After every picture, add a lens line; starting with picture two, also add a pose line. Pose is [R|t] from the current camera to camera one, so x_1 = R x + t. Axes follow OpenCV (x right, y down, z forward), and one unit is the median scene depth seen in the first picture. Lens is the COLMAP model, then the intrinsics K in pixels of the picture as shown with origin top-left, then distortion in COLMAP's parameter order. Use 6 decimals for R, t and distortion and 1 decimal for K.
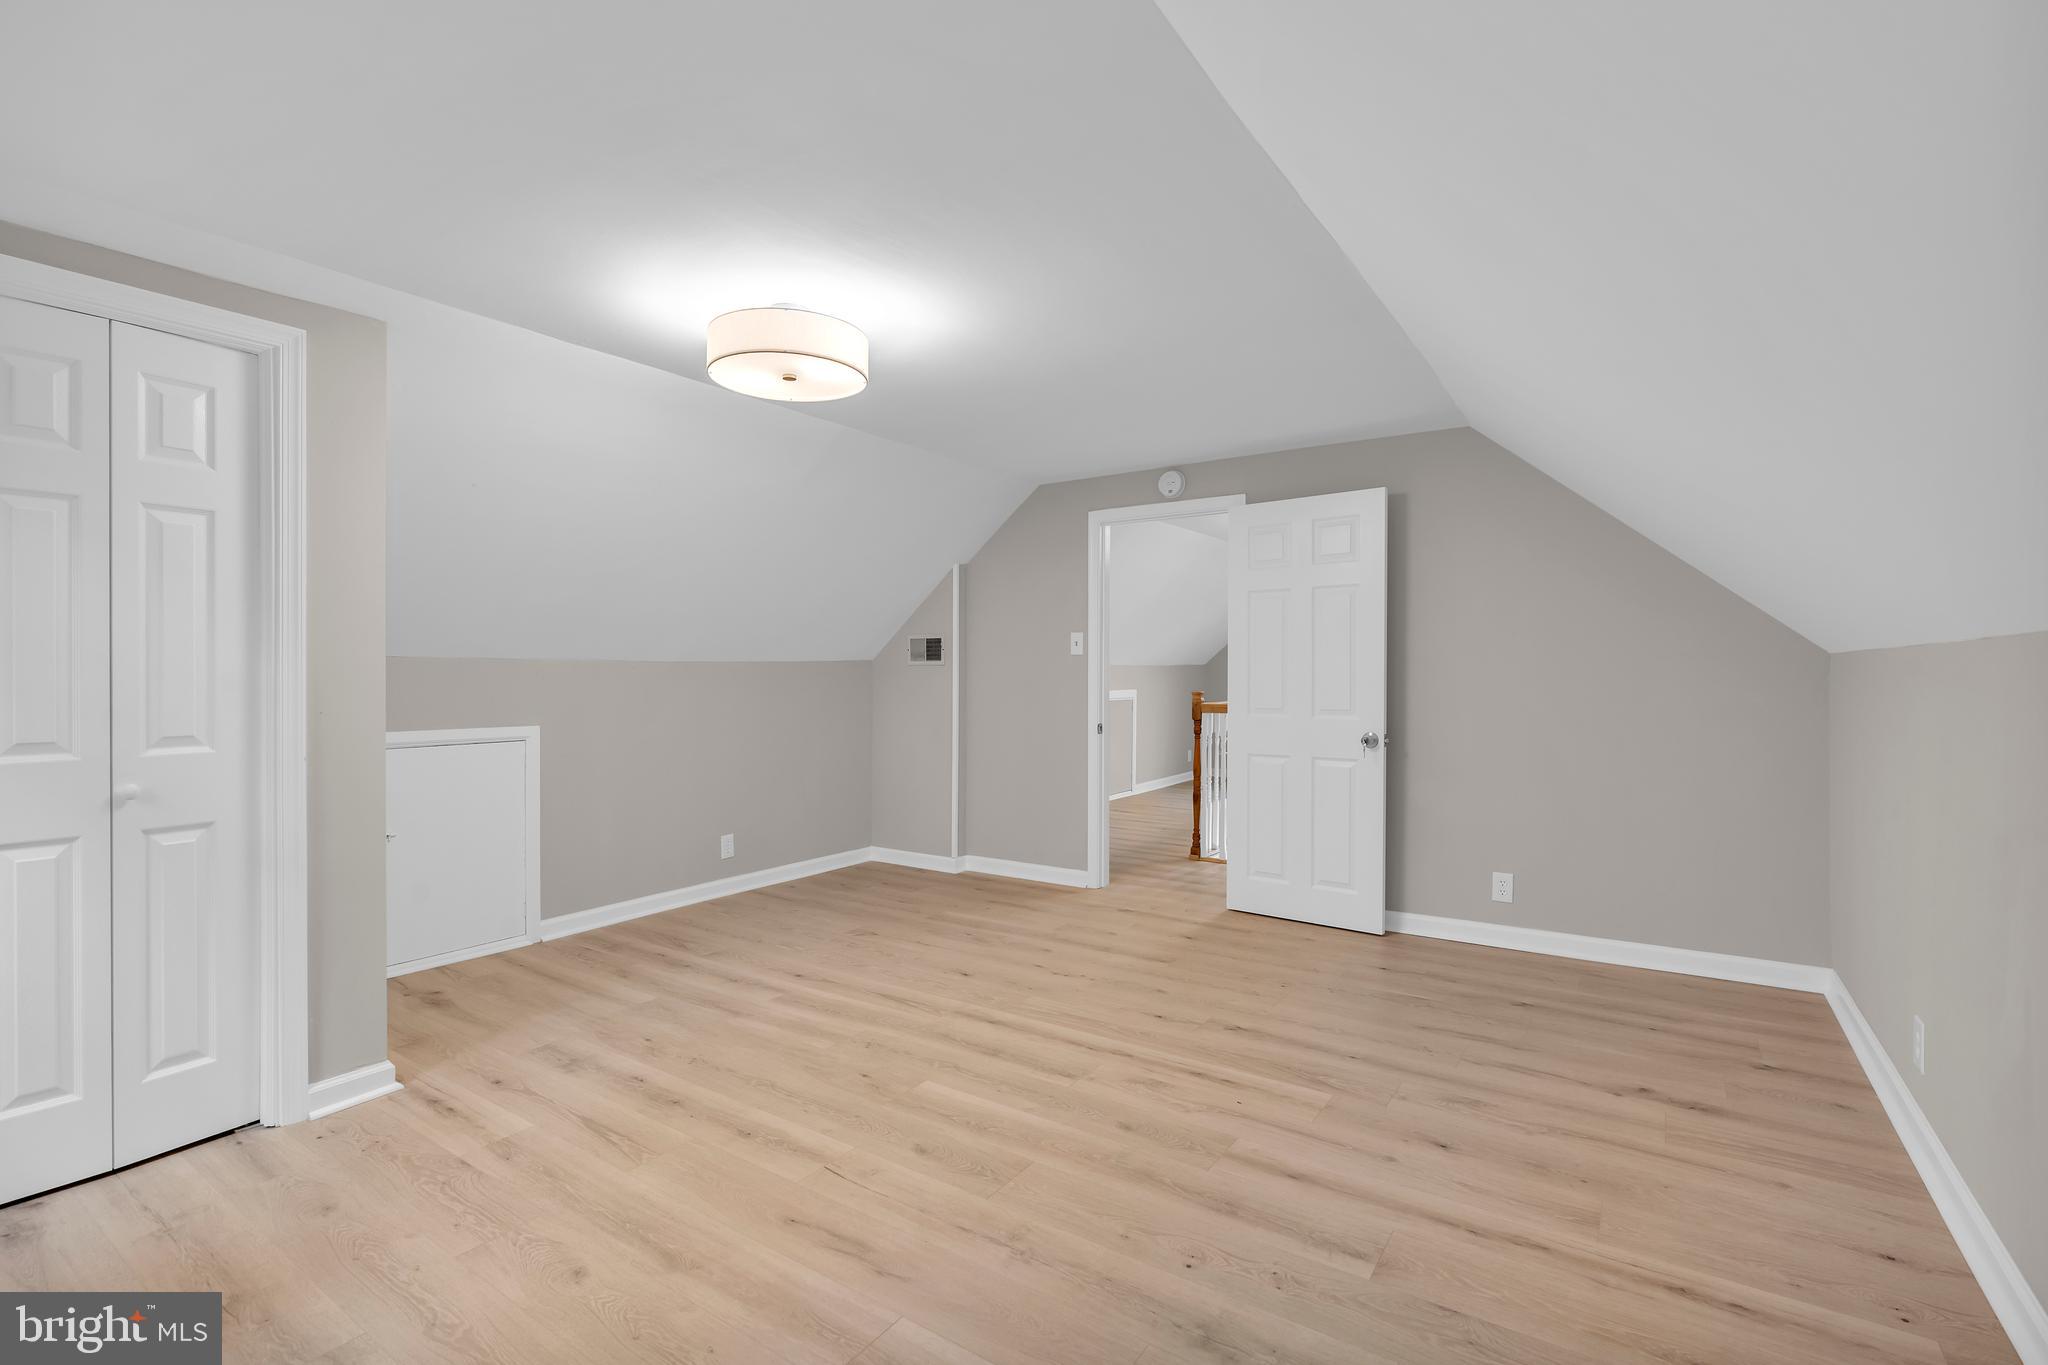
lens RADIAL K [[925.4, 0, 1023.3], [0, 925.4, 674.8], [0, 0, 1]] dist [0.000605, 0.000525]
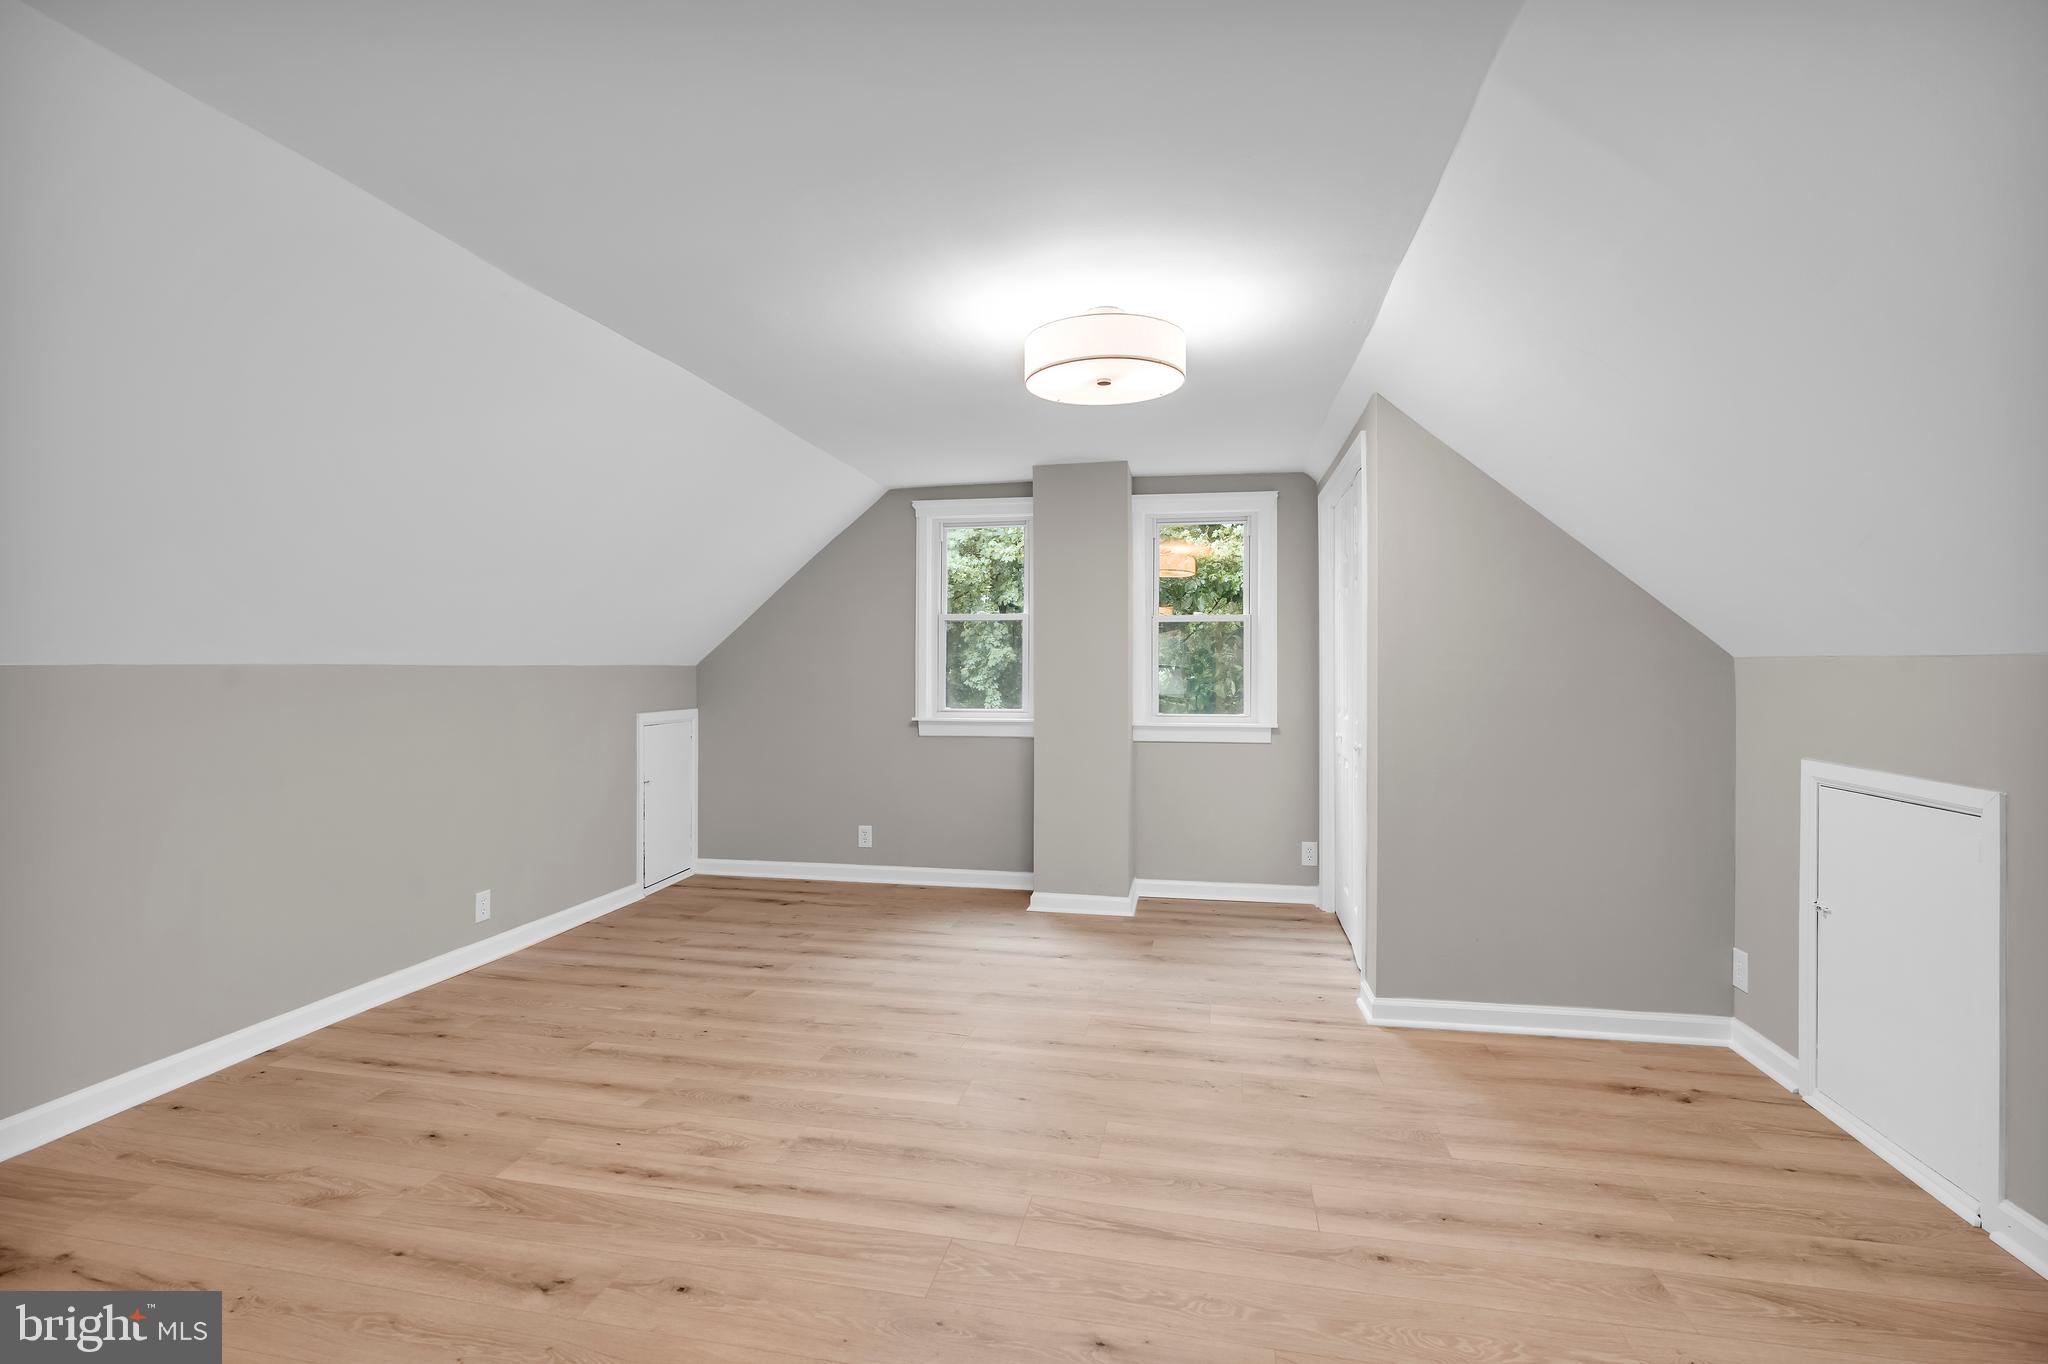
lens RADIAL K [[925.4, 0, 1017.8], [0, 925.4, 674.0], [0, 0, 1]] dist [0.000605, 0.000525]
pose [[-0.922450, 0.009502, -0.386001, 0.206229], [0.005629, 0.999922, 0.011164, -0.022488], [0.386076, 0.008125, -0.922431, 1.916354]]
